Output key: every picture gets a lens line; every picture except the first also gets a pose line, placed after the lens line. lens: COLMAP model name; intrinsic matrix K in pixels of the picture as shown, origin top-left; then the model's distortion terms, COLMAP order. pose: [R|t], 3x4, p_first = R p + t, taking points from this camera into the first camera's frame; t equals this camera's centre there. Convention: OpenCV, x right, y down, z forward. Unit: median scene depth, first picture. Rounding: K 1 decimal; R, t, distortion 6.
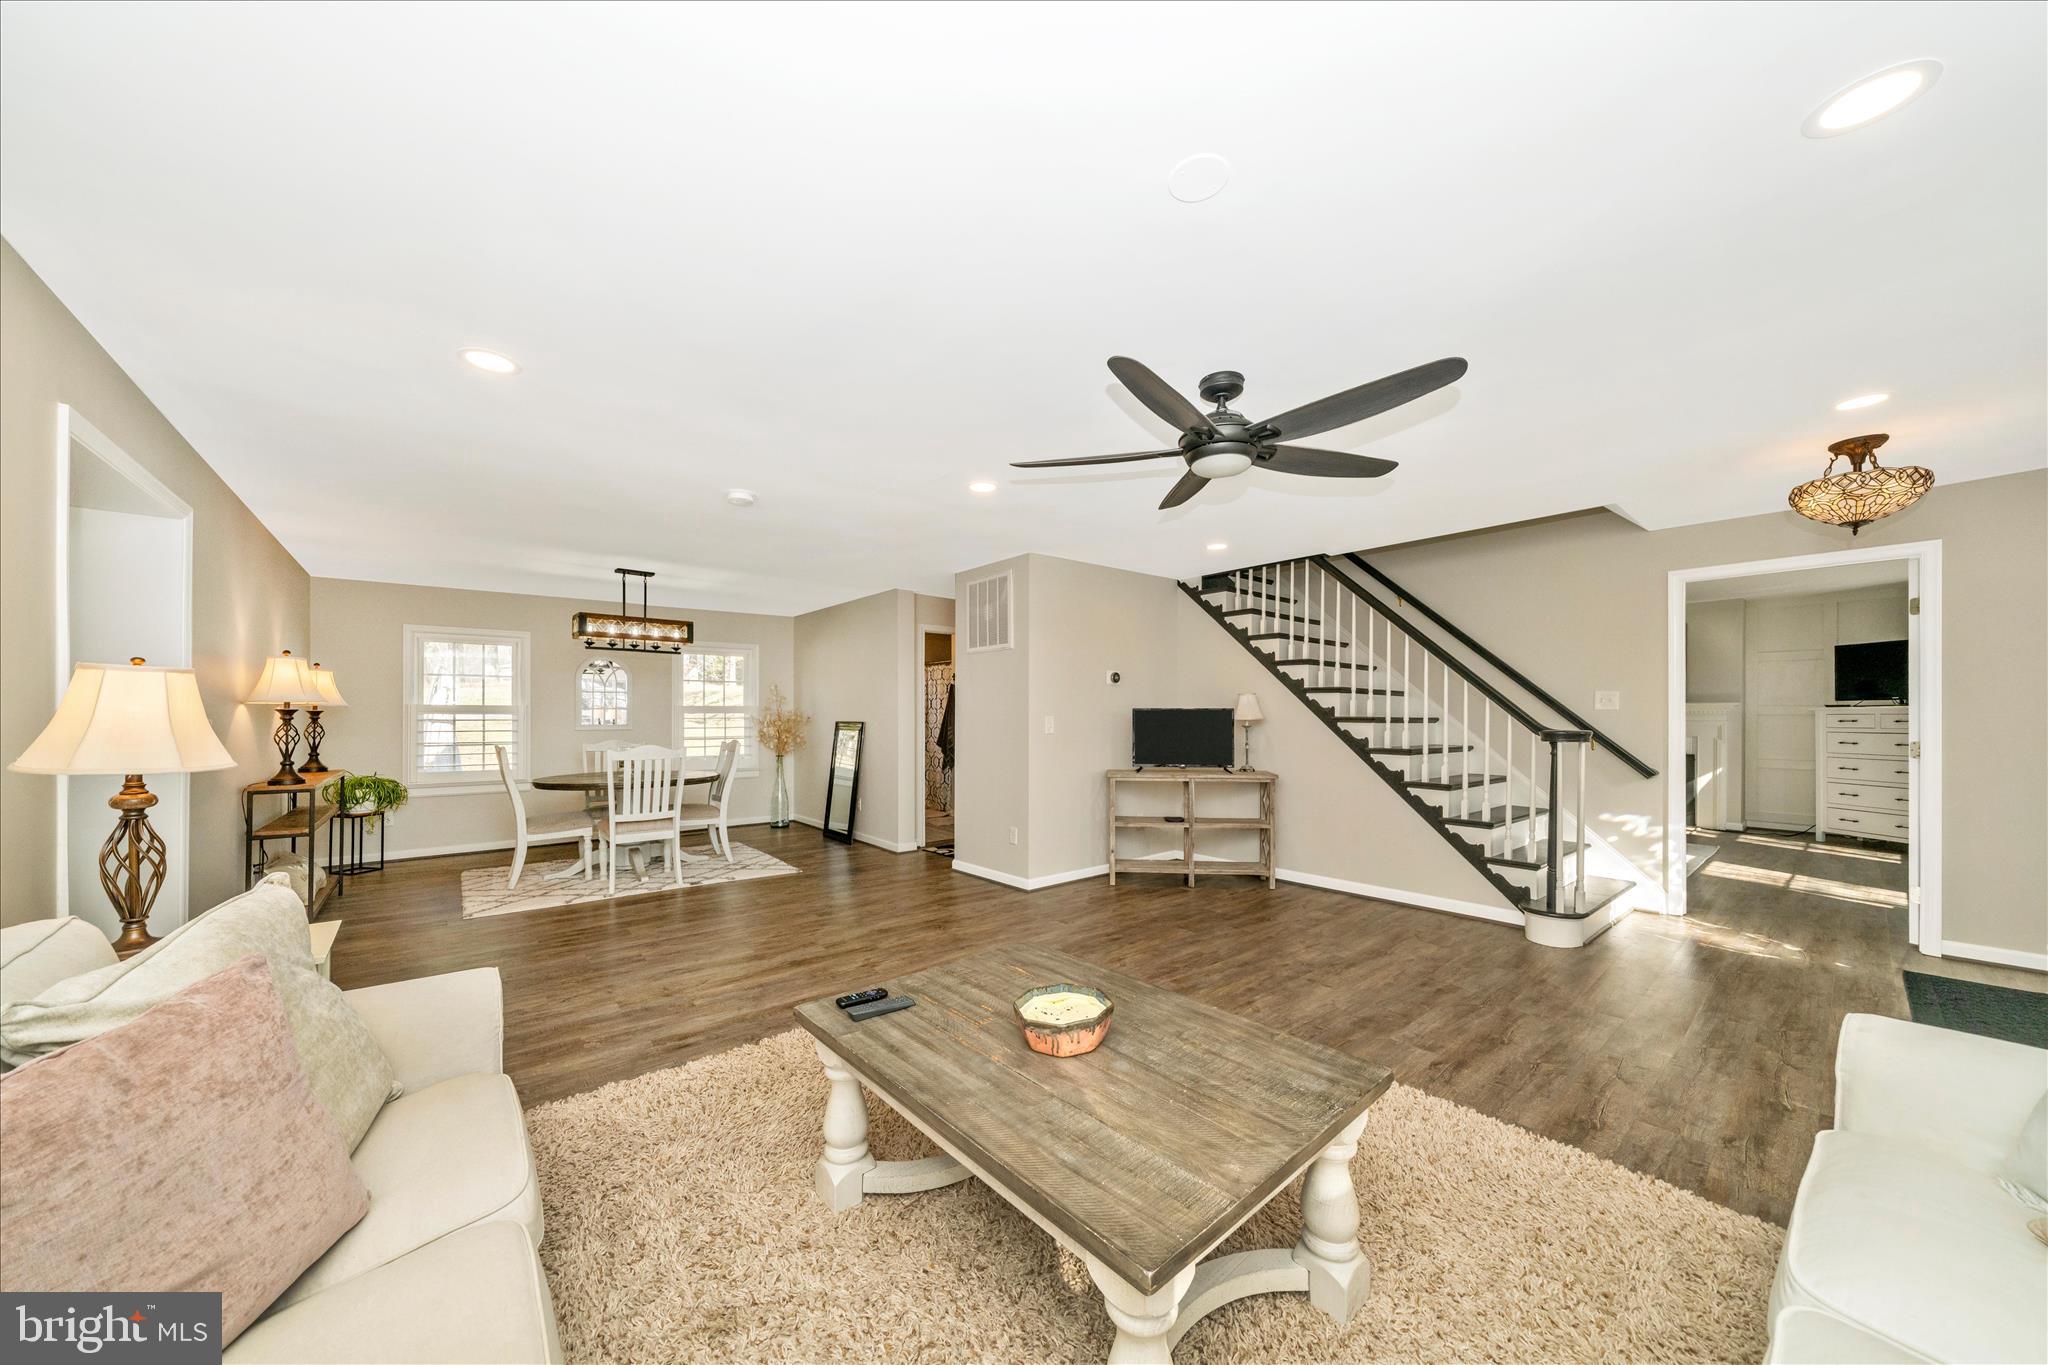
lens RADIAL K [[710.3, 0, 1018.9], [0, 710.3, 711.5], [0, 0, 1]] dist [0.000012, -0.000008]
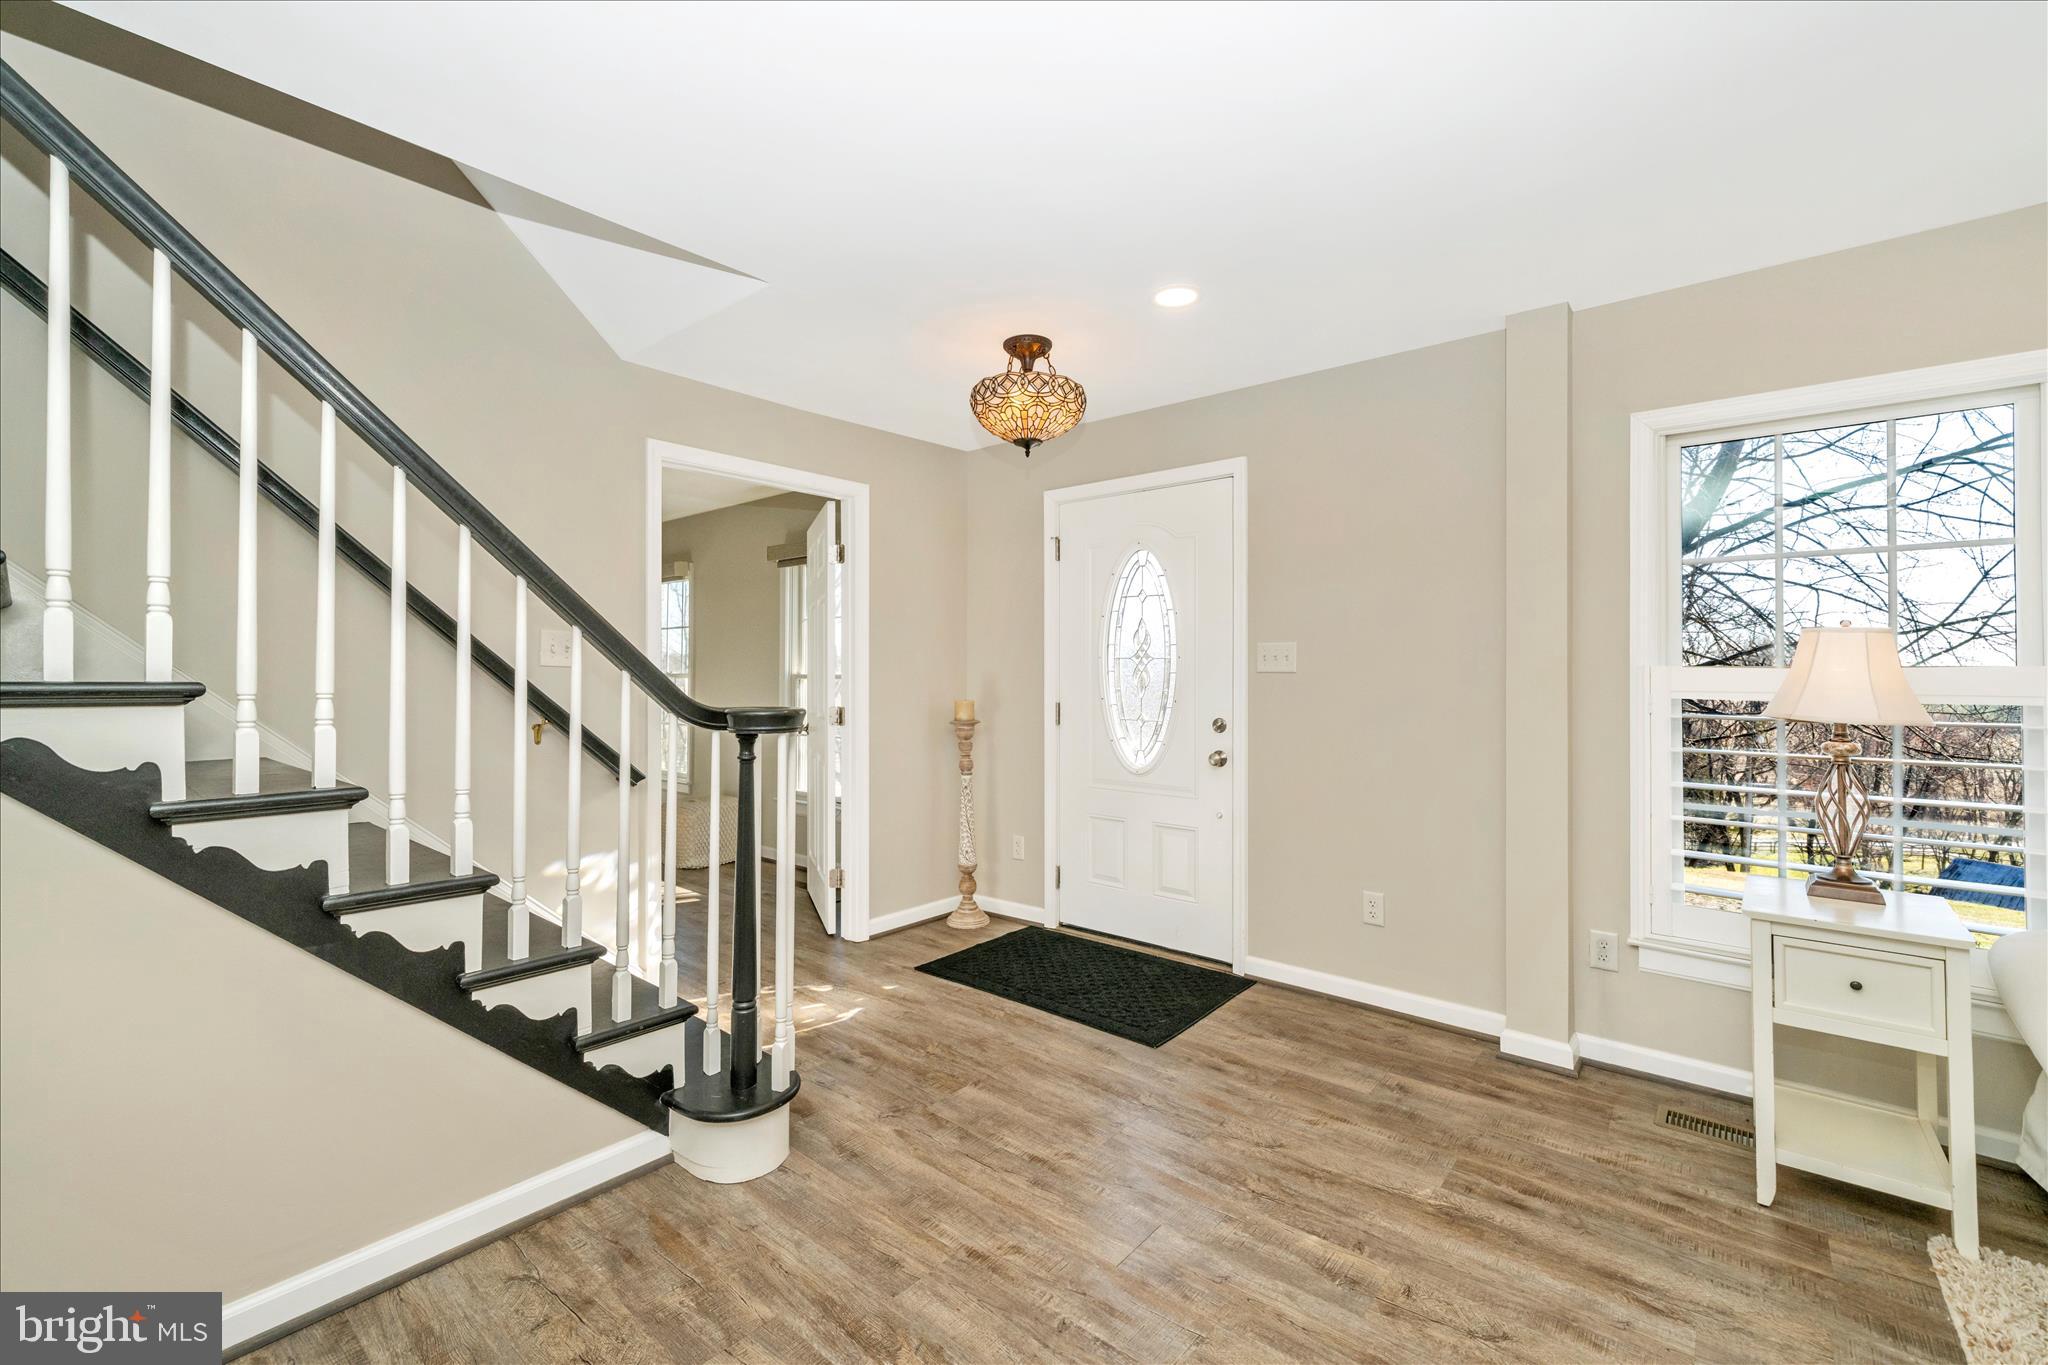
lens RADIAL K [[862.7, 0, 1024.0], [0, 862.7, 682.5], [0, 0, 1]] dist [-0.000918, -0.000060]
pose [[-0.166133, -0.010657, 0.986046, 0.162400], [-0.002791, 0.999943, 0.010337, 0.001821], [-0.986099, -0.001035, -0.166153, 0.937314]]
